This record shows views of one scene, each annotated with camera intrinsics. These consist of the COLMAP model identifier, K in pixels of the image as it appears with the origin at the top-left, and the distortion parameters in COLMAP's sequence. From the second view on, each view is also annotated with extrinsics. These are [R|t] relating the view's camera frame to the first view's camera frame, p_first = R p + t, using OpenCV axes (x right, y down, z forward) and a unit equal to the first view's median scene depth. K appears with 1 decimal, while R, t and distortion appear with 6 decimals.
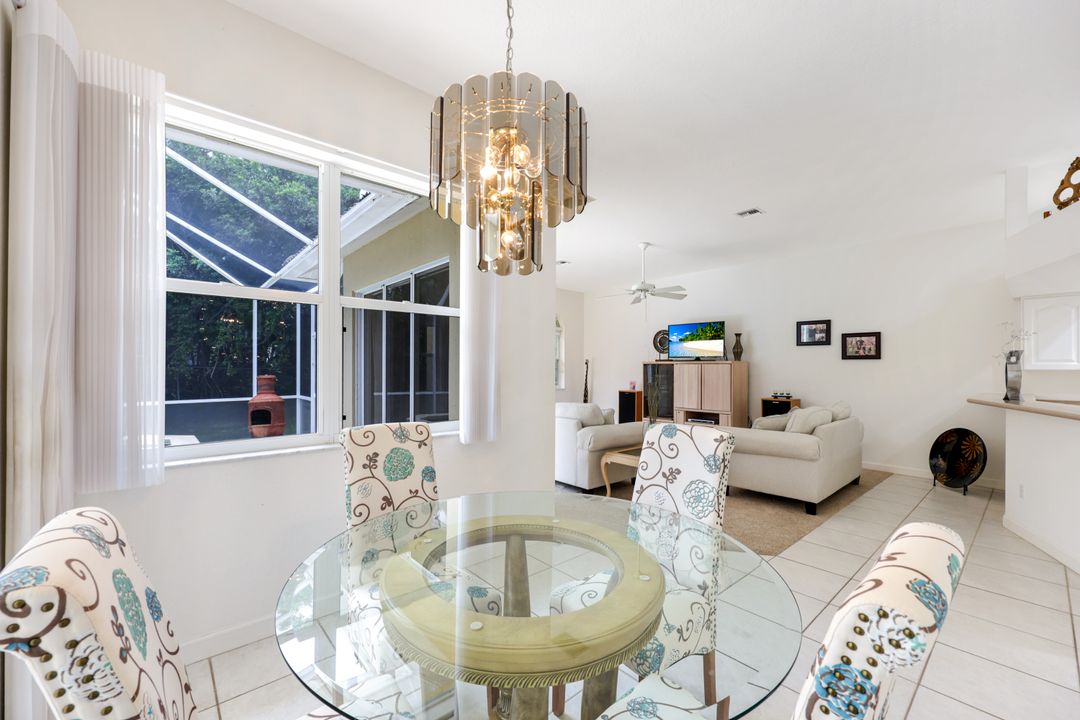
lens RADIAL K [[441.0, 0, 535.0], [0, 441.0, 368.6], [0, 0, 1]] dist [0.001869, 0.000537]
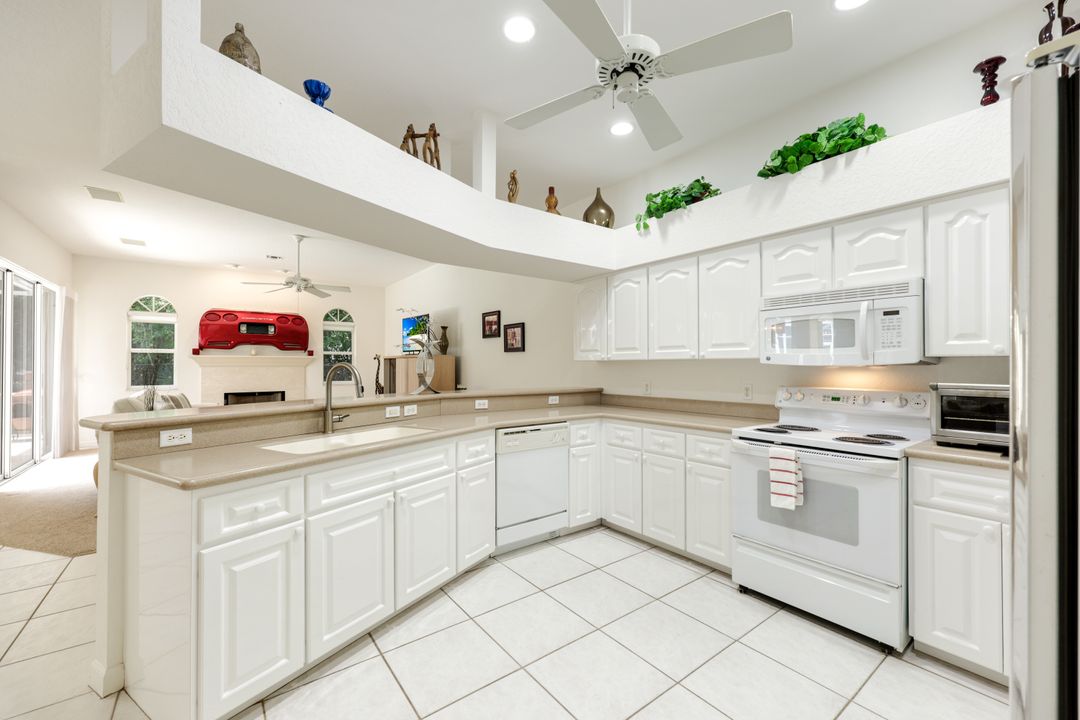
lens RADIAL K [[441.0, 0, 533.9], [0, 441.0, 361.9], [0, 0, 1]] dist [0.001869, 0.000537]
pose [[0.997257, -0.006267, -0.073752, 0.788530], [0.005699, 0.999952, -0.007912, 0.007916], [0.073798, 0.007470, 0.997245, 0.055734]]
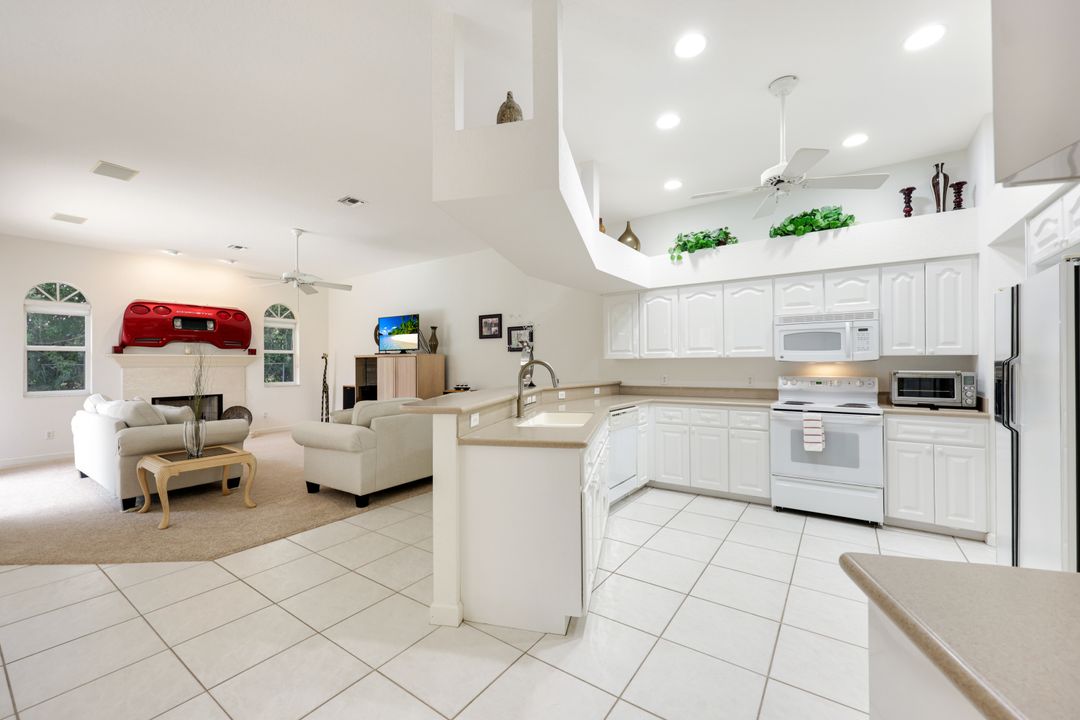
lens RADIAL K [[441.0, 0, 535.5], [0, 441.0, 362.9], [0, 0, 1]] dist [0.001869, 0.000537]
pose [[0.970284, -0.010641, 0.241734, 0.478864], [0.011148, 0.999938, -0.000728, 0.007419], [-0.241711, 0.003402, 0.970342, -0.038081]]
